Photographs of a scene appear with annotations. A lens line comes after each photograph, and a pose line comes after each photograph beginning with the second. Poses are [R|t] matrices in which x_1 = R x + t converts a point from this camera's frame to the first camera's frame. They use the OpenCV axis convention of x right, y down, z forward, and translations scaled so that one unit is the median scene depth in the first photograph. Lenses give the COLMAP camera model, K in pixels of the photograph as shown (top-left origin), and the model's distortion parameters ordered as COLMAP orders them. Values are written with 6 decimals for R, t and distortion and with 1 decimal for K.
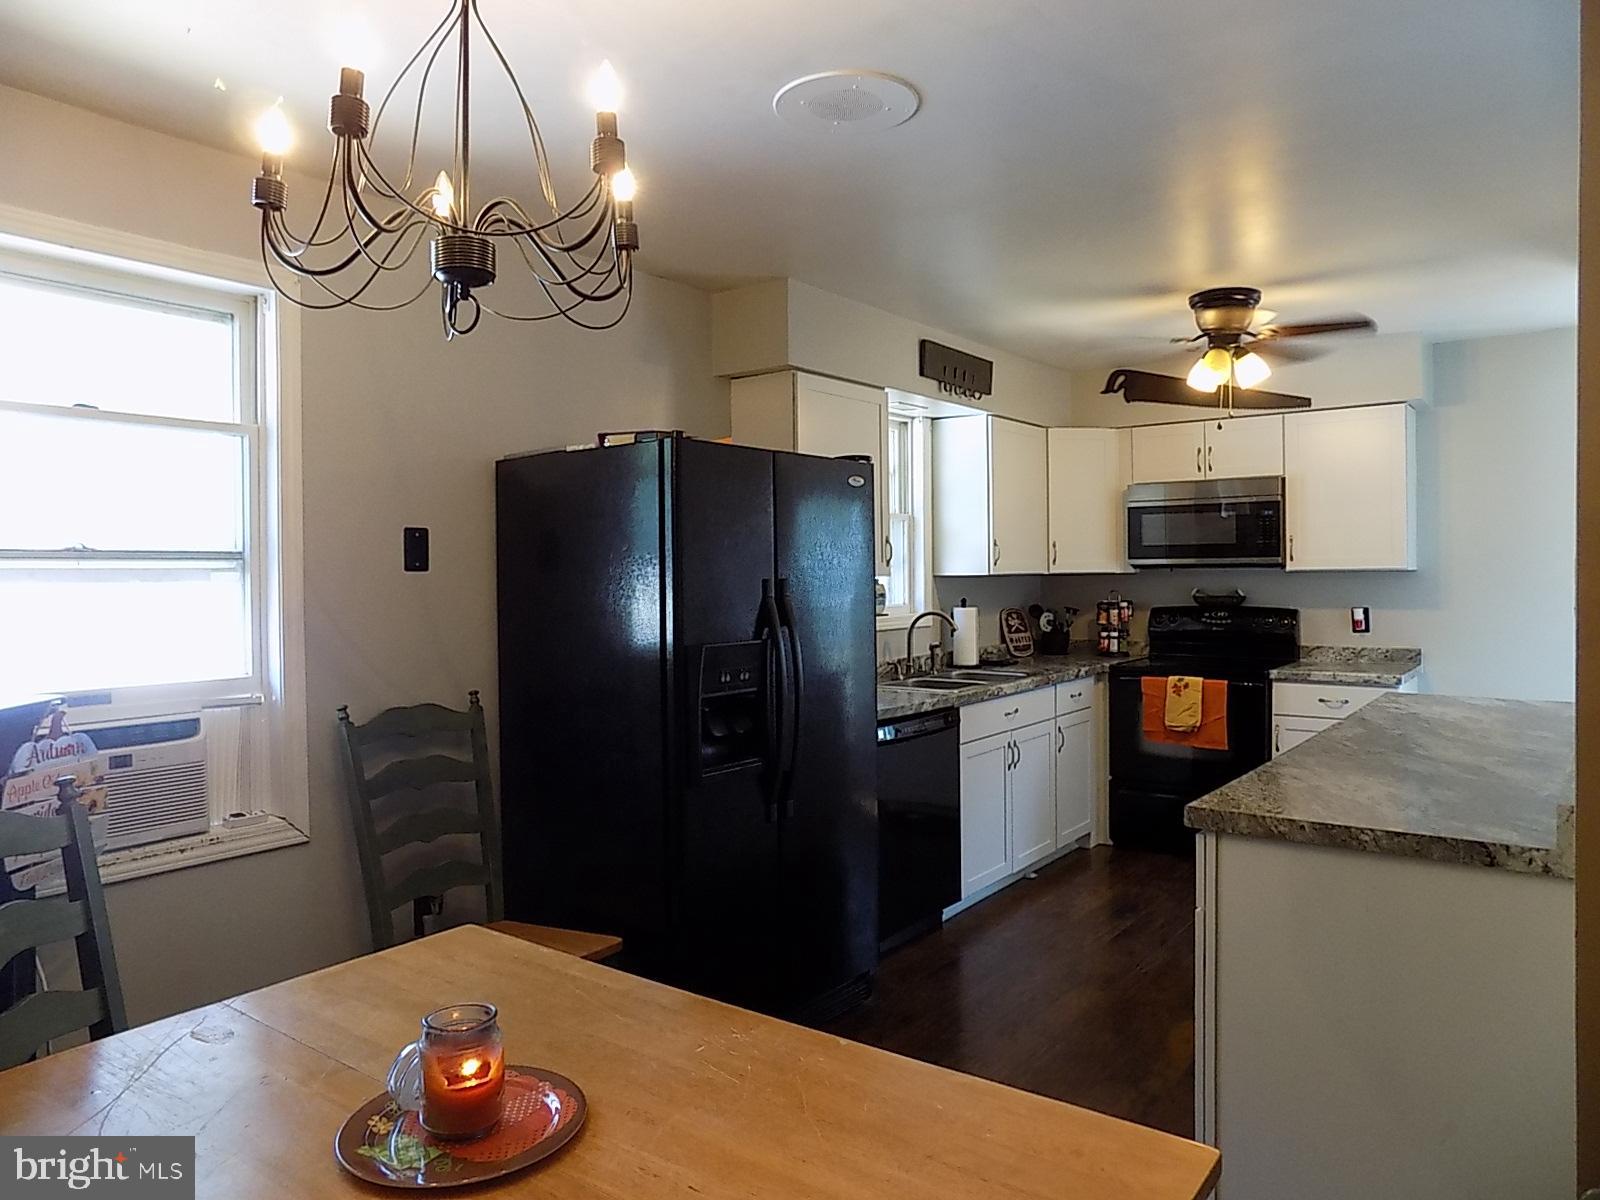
lens RADIAL K [[1078.5, 0, 816.2], [0, 1078.5, 586.4], [0, 0, 1]] dist [-0.071468, 0.069128]
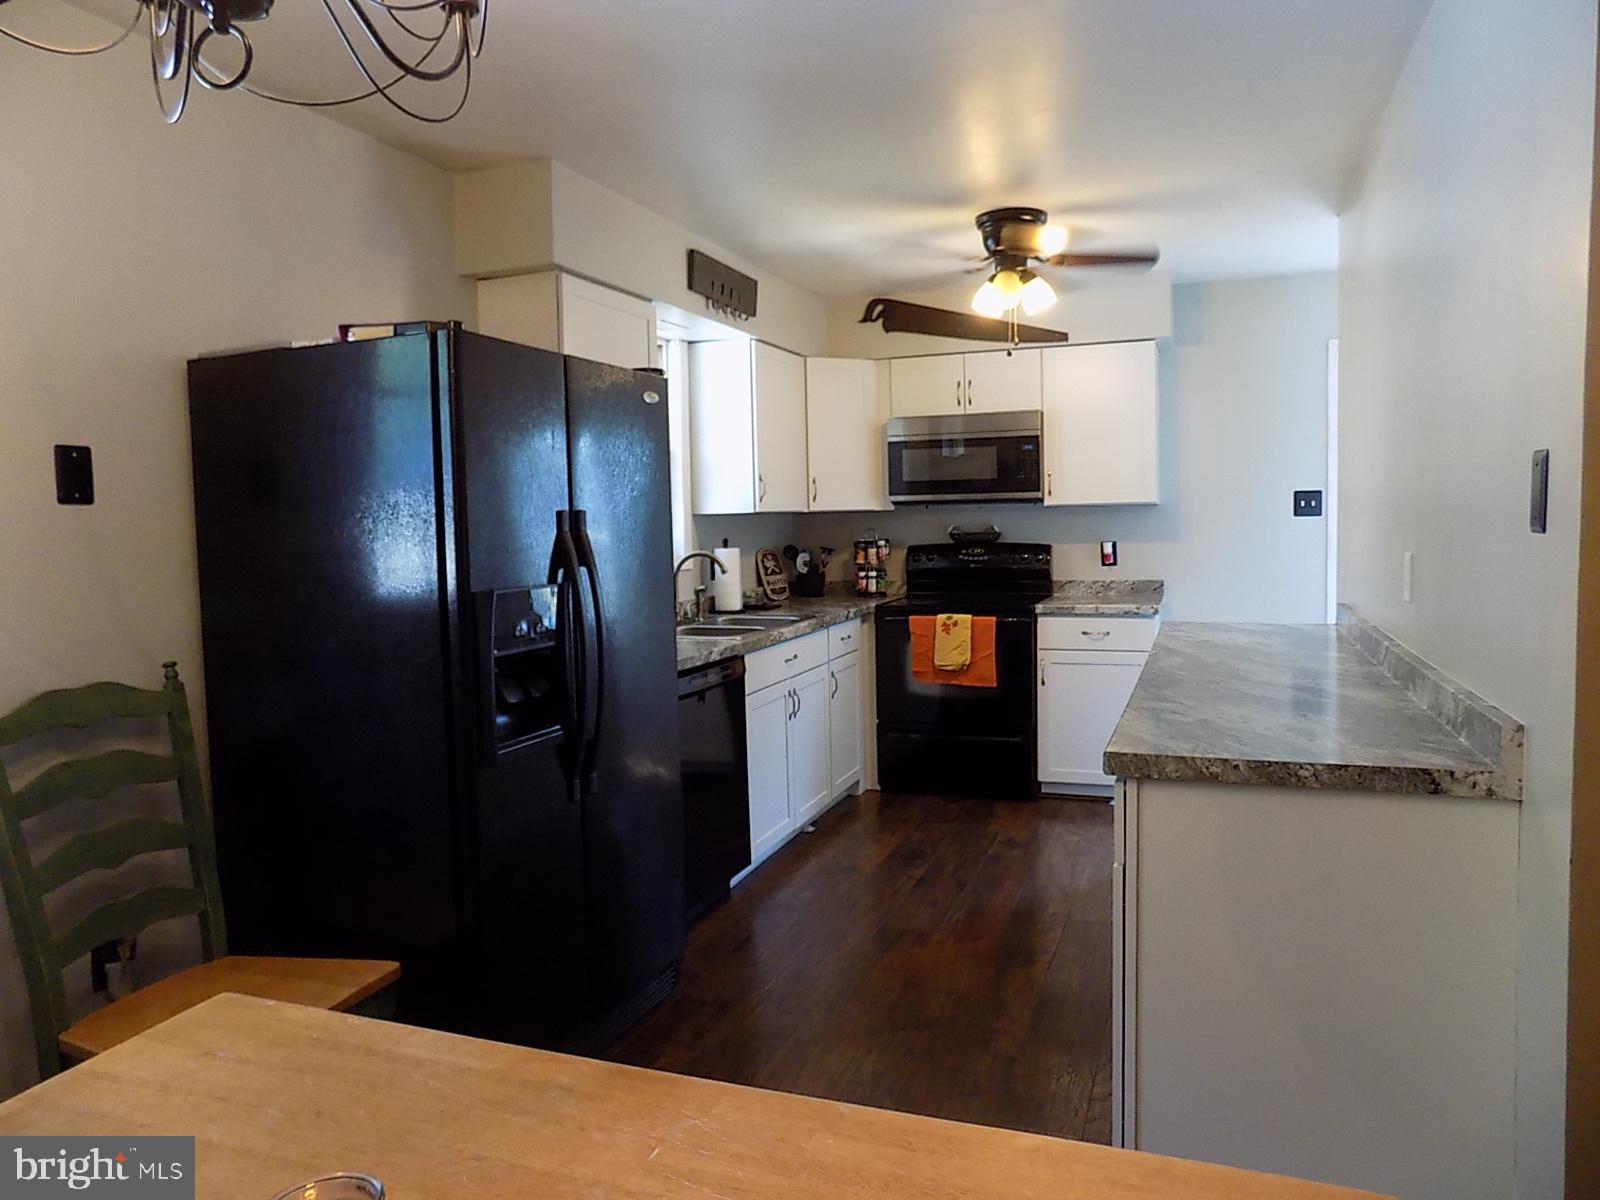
lens RADIAL K [[1078.5, 0, 816.4], [0, 1078.5, 584.7], [0, 0, 1]] dist [-0.071468, 0.069128]
pose [[0.958244, -0.028293, 0.284547, -0.067288], [0.015446, 0.998762, 0.047295, 0.010305], [-0.285533, -0.040925, 0.957495, 0.109907]]
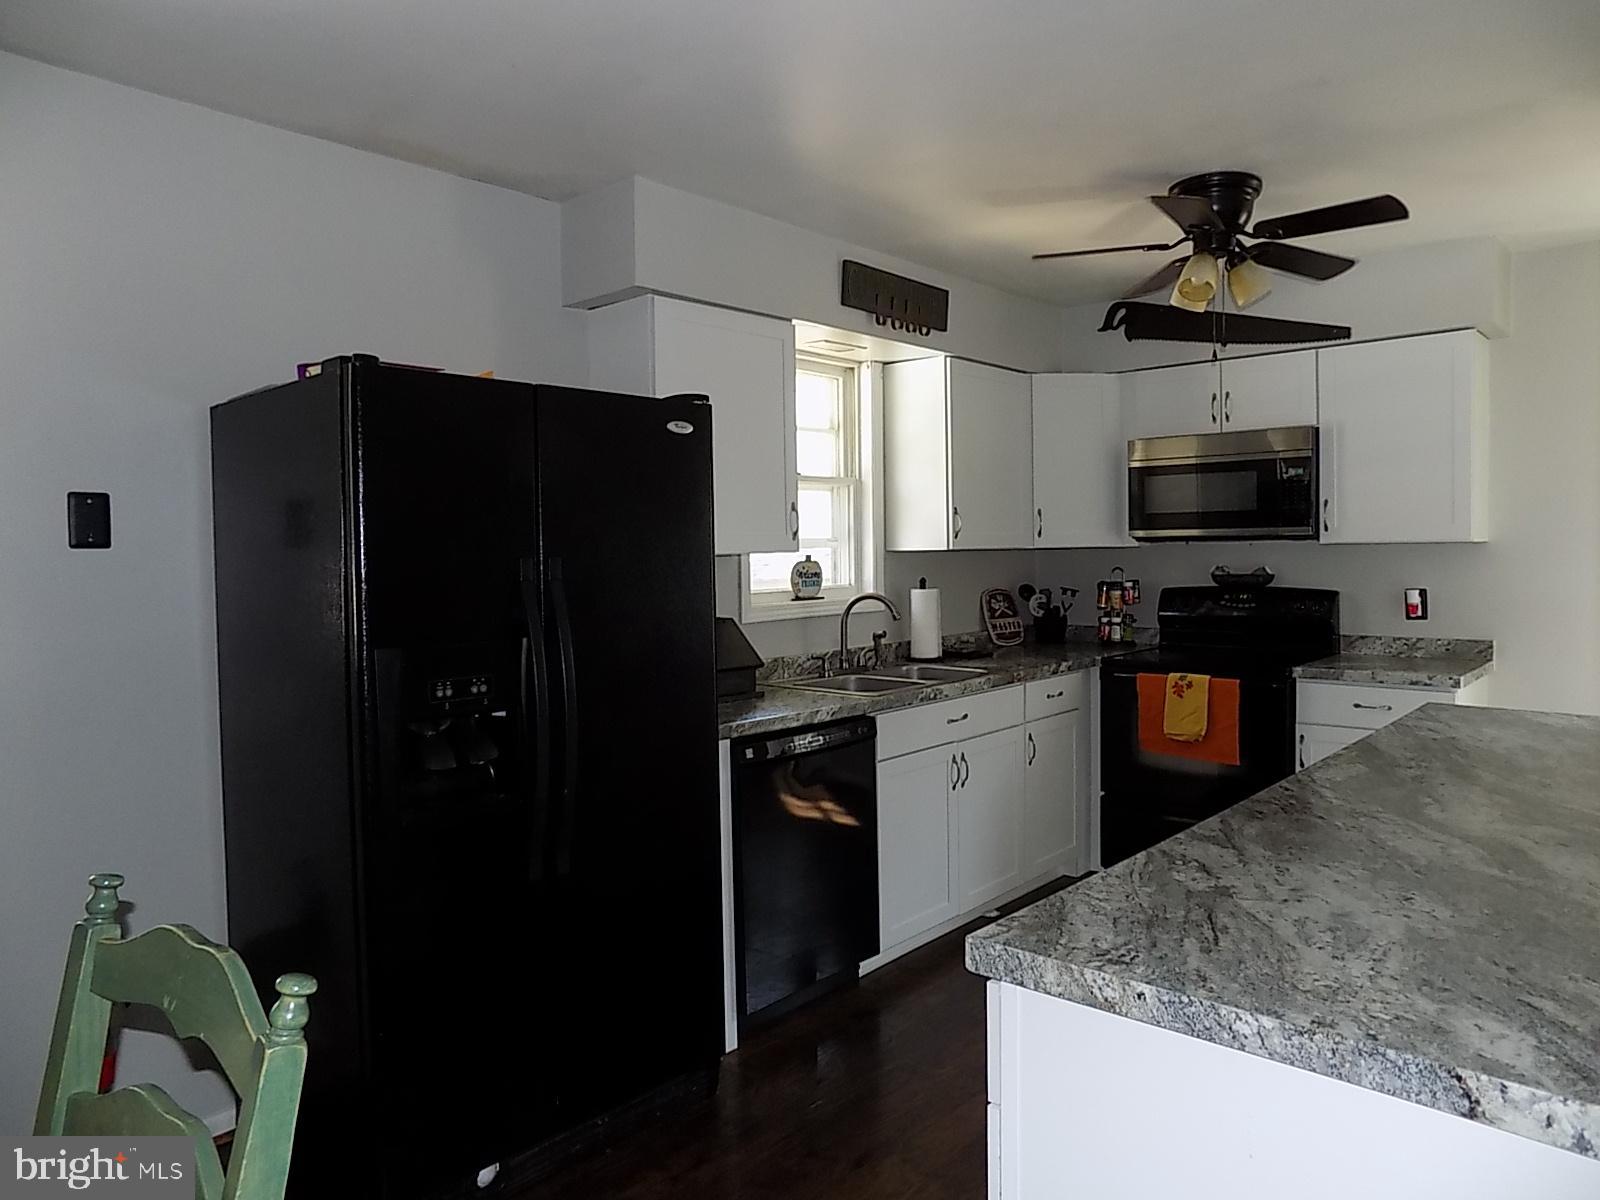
lens RADIAL K [[1078.5, 0, 816.6], [0, 1078.5, 585.0], [0, 0, 1]] dist [-0.071468, 0.069128]
pose [[0.996630, -0.001071, -0.082024, 0.155711], [0.002861, 0.999760, 0.021706, -0.002135], [0.081982, -0.021868, 0.996394, 0.200455]]
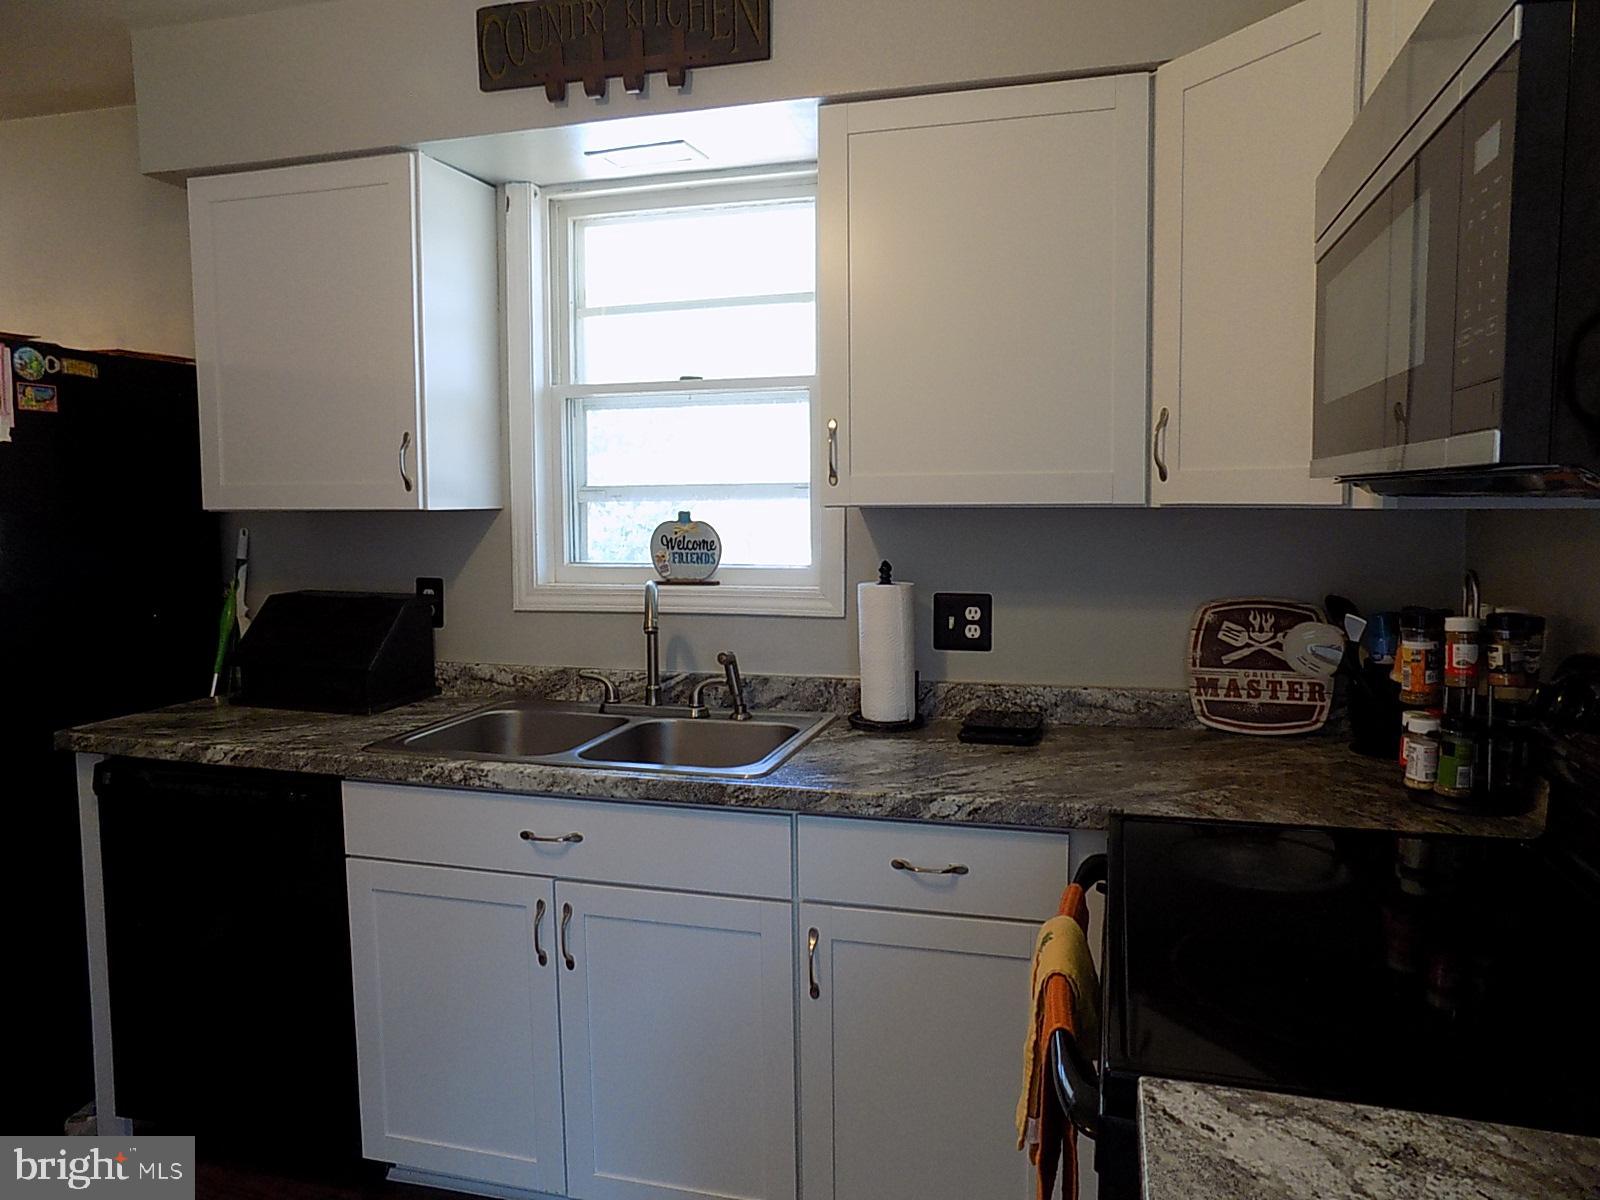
lens RADIAL K [[1078.5, 0, 814.6], [0, 1078.5, 578.3], [0, 0, 1]] dist [-0.071468, 0.069128]
pose [[0.367485, 0.078949, -0.926672, 0.655189], [-0.010844, 0.996686, 0.080614, -0.020298], [0.929966, -0.019576, 0.367124, 1.032159]]
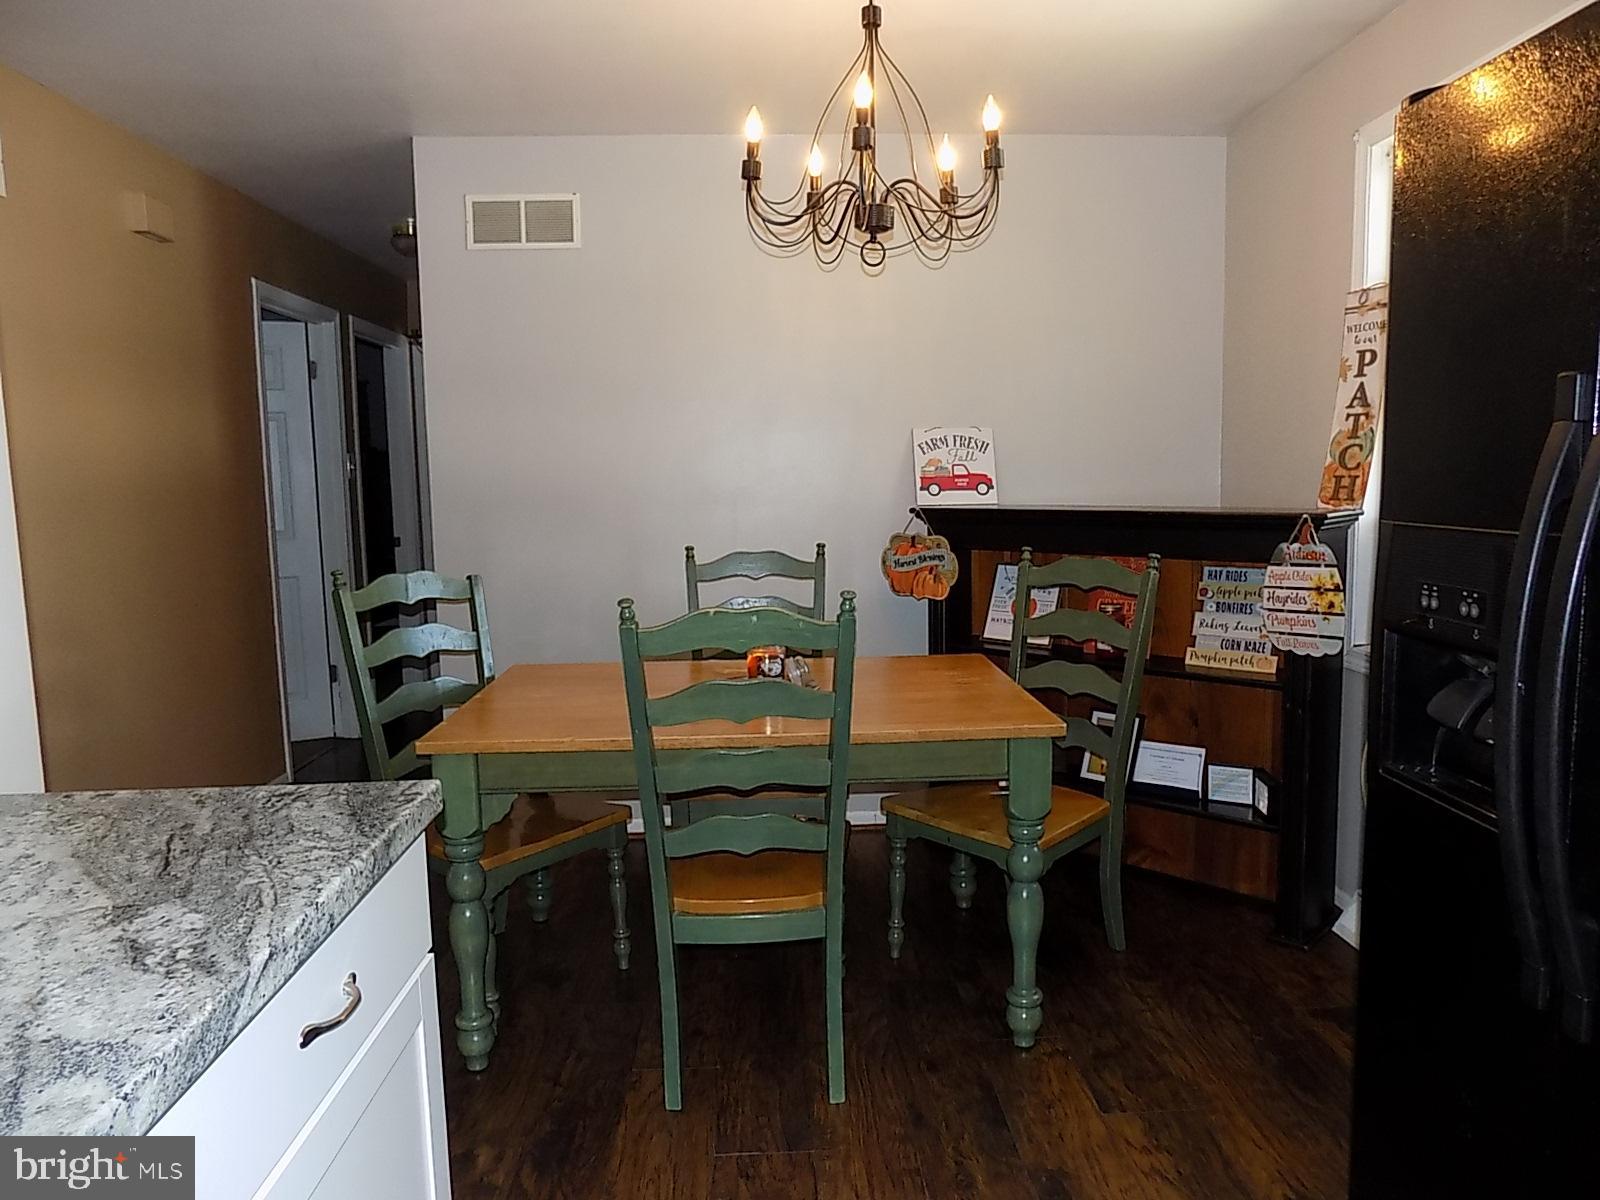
lens RADIAL K [[1078.5, 0, 803.1], [0, 1078.5, 599.2], [0, 0, 1]] dist [-0.071468, 0.069128]
pose [[-0.778705, 0.098001, -0.619689, 0.277976], [0.020455, 0.991165, 0.131045, 0.012880], [0.627057, 0.089369, -0.773830, 0.804583]]
